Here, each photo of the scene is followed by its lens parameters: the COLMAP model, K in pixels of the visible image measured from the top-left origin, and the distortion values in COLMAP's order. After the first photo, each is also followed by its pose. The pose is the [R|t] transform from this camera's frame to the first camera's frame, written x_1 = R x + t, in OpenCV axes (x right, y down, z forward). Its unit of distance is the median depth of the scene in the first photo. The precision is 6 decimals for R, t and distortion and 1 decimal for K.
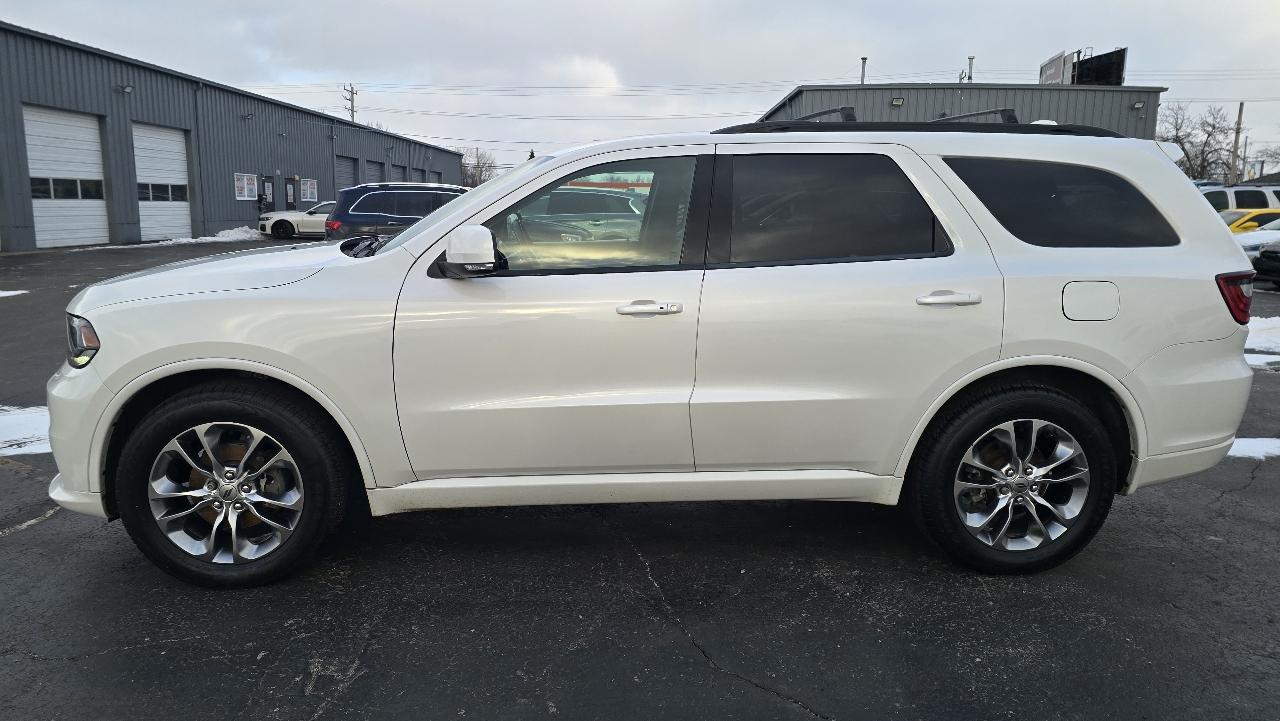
lens RADIAL K [[886.1, 0, 622.6], [0, 886.1, 366.0], [0, 0, 1]] dist [0.053121, -0.059877]
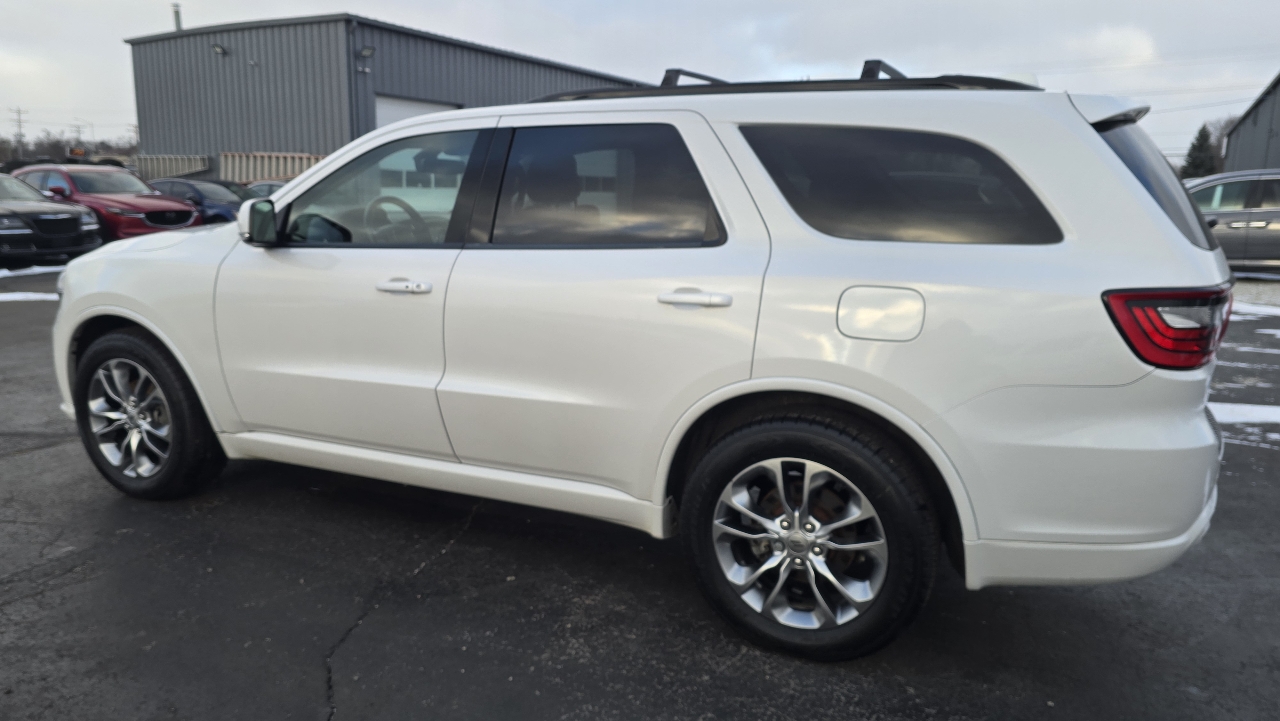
lens RADIAL K [[887.9, 0, 633.5], [0, 887.9, 353.1], [0, 0, 1]] dist [0.052292, -0.060948]
pose [[0.872660, 0.094516, -0.479094, 0.688721], [-0.095984, 0.995151, 0.021491, -0.035704], [0.478802, 0.027231, 0.877501, 0.247617]]
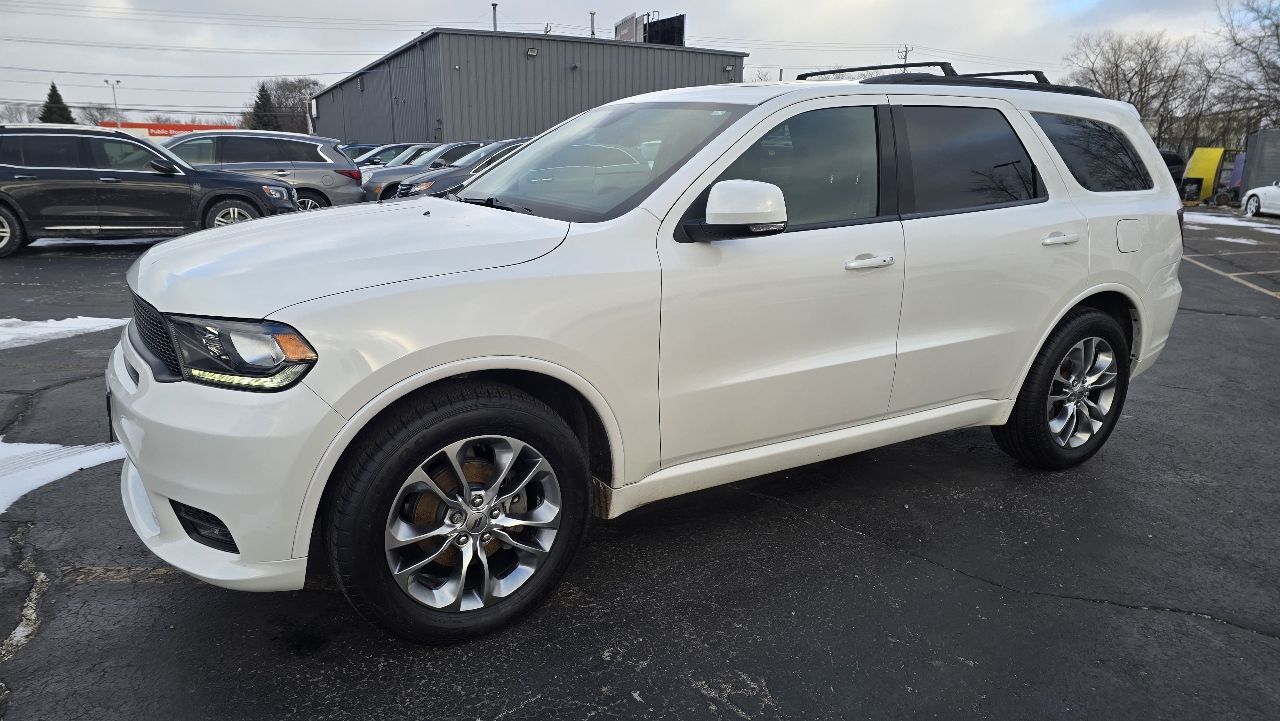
lens RADIAL K [[871.7, 0, 644.7], [0, 871.7, 383.4], [0, 0, 1]] dist [0.038515, -0.003514]
pose [[0.881160, -0.119281, 0.457525, -0.624140], [0.083433, 0.991697, 0.097857, -0.045093], [-0.465398, -0.048055, 0.883796, 0.228900]]
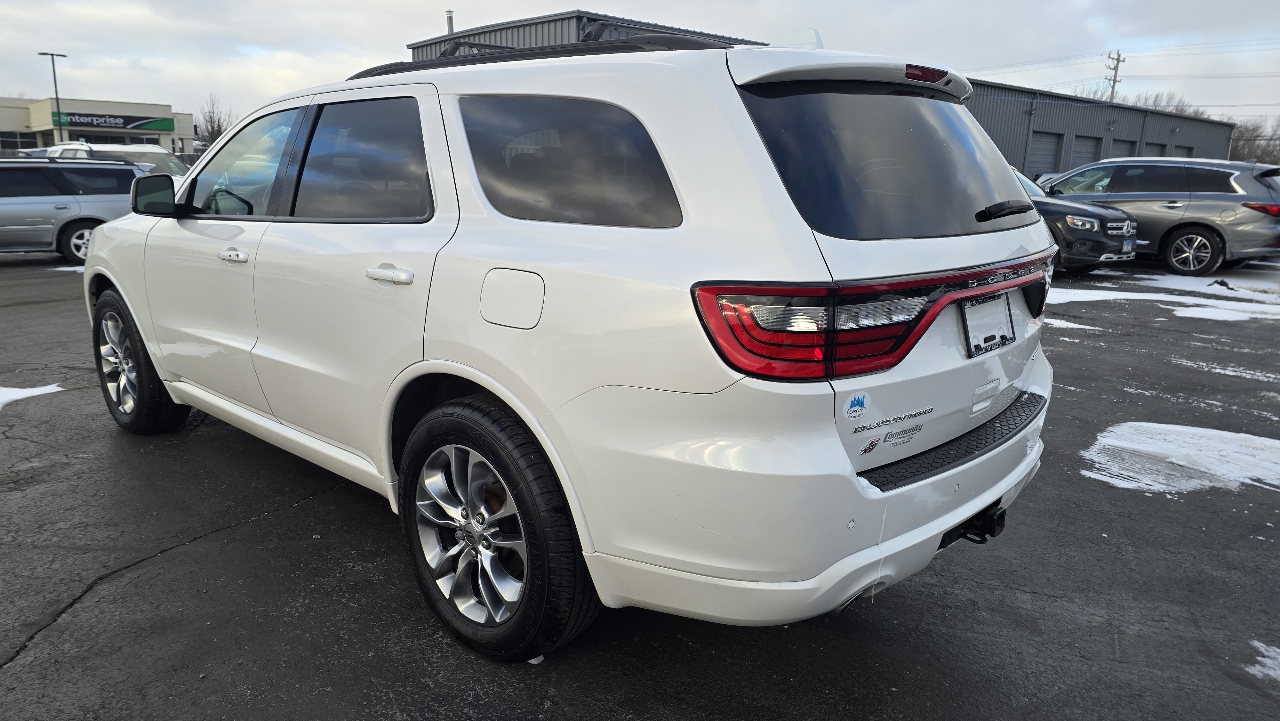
lens RADIAL K [[871.7, 0, 644.7], [0, 871.7, 383.4], [0, 0, 1]] dist [0.038515, -0.003514]
pose [[0.664234, 0.178531, -0.725892, 1.071623], [-0.148729, 0.983210, 0.105723, -0.092706], [0.732579, 0.037737, 0.679635, 0.611325]]
